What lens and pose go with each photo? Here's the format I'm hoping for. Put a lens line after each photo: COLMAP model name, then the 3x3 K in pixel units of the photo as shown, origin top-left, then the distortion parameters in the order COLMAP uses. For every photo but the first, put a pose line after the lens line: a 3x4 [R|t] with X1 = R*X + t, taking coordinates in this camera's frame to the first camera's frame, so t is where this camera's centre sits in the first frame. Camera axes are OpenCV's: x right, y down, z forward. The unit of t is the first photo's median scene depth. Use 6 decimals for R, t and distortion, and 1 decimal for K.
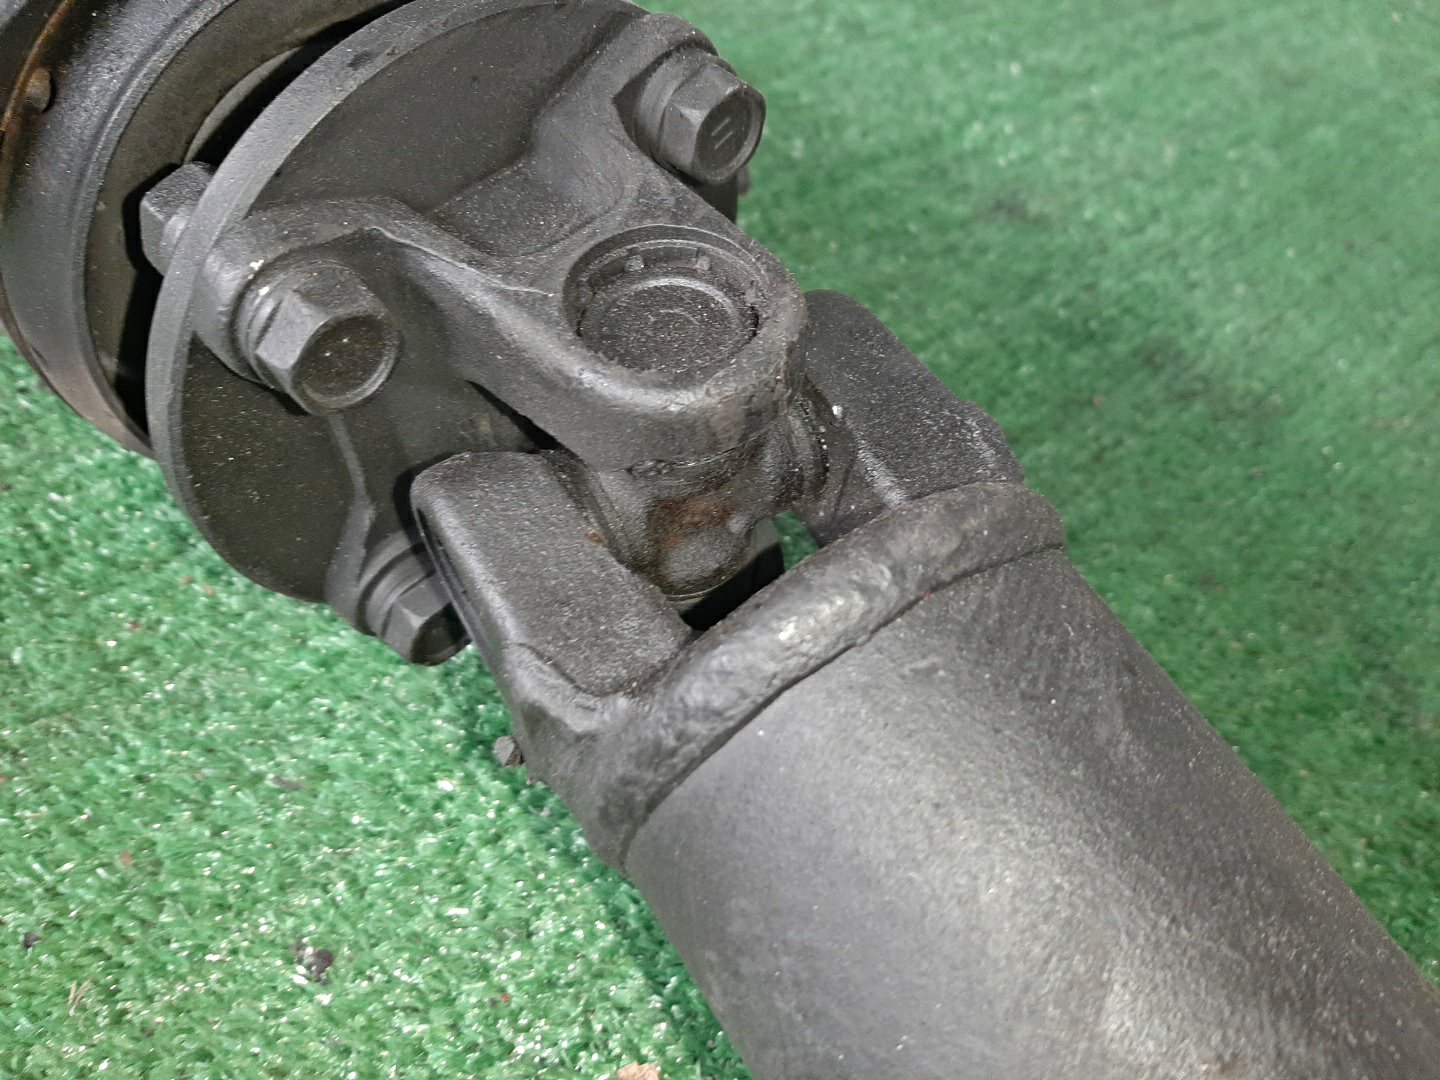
lens RADIAL K [[1157.4, 0, 713.2], [0, 1157.4, 532.8], [0, 0, 1]] dist [0.056459, -0.161250]
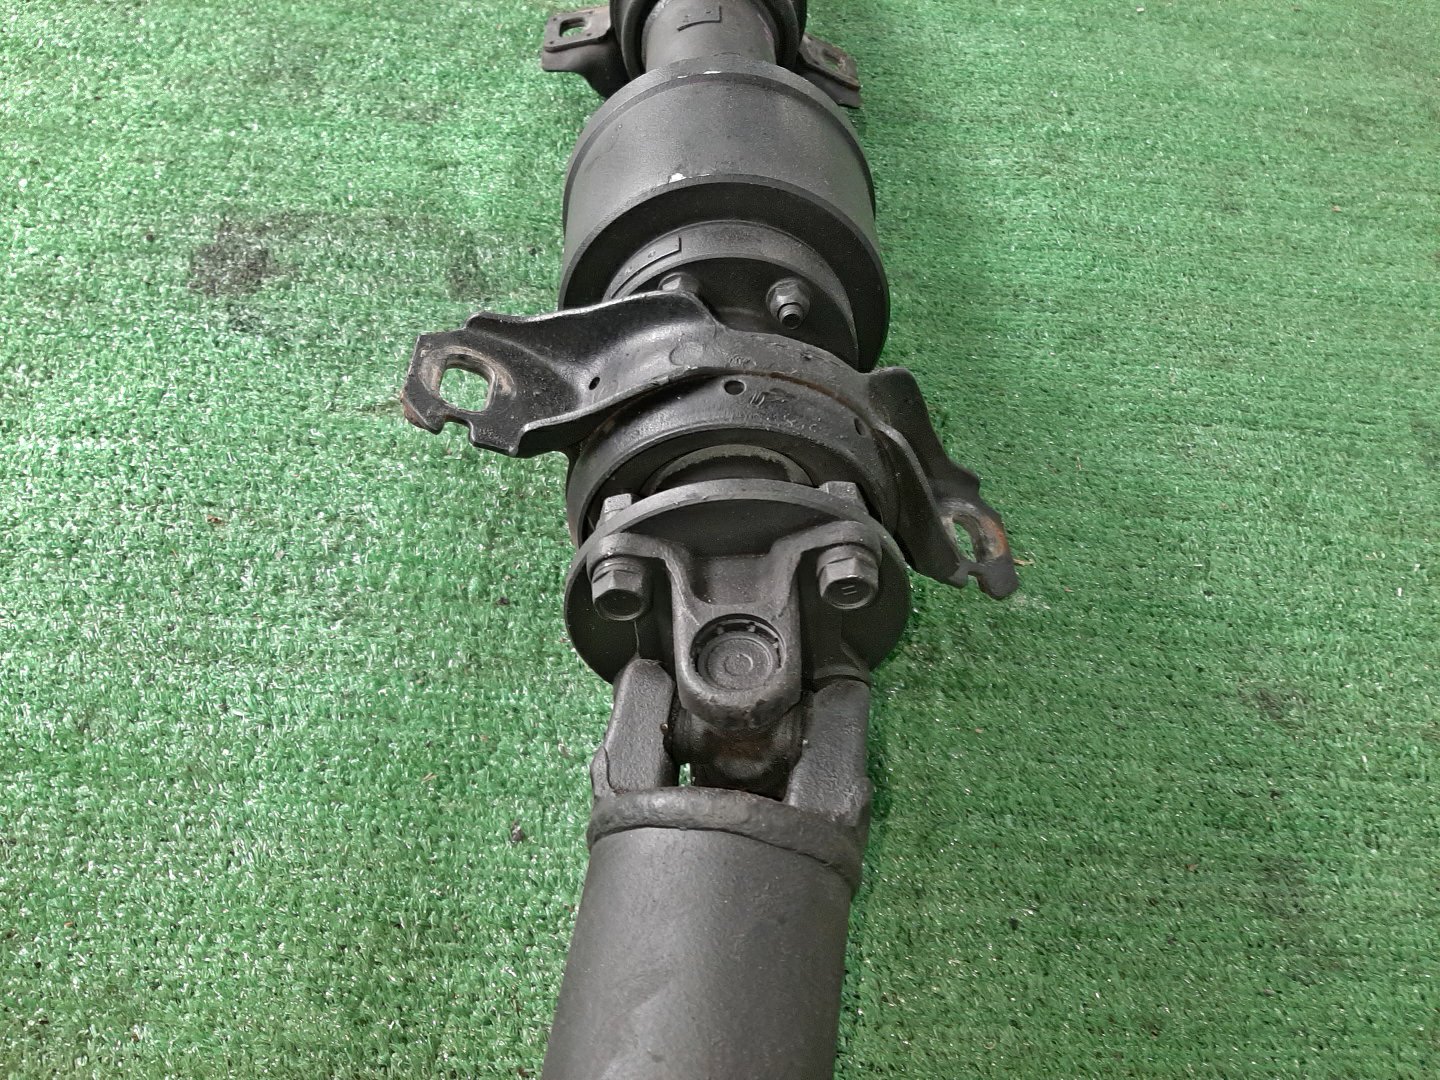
lens RADIAL K [[1157.4, 0, 713.2], [0, 1157.4, 532.8], [0, 0, 1]] dist [0.056459, -0.161250]
pose [[0.724104, 0.466578, -0.507916, 0.676690], [-0.516003, 0.855132, 0.049902, -0.349796], [0.457618, 0.225952, 0.859960, -0.685784]]
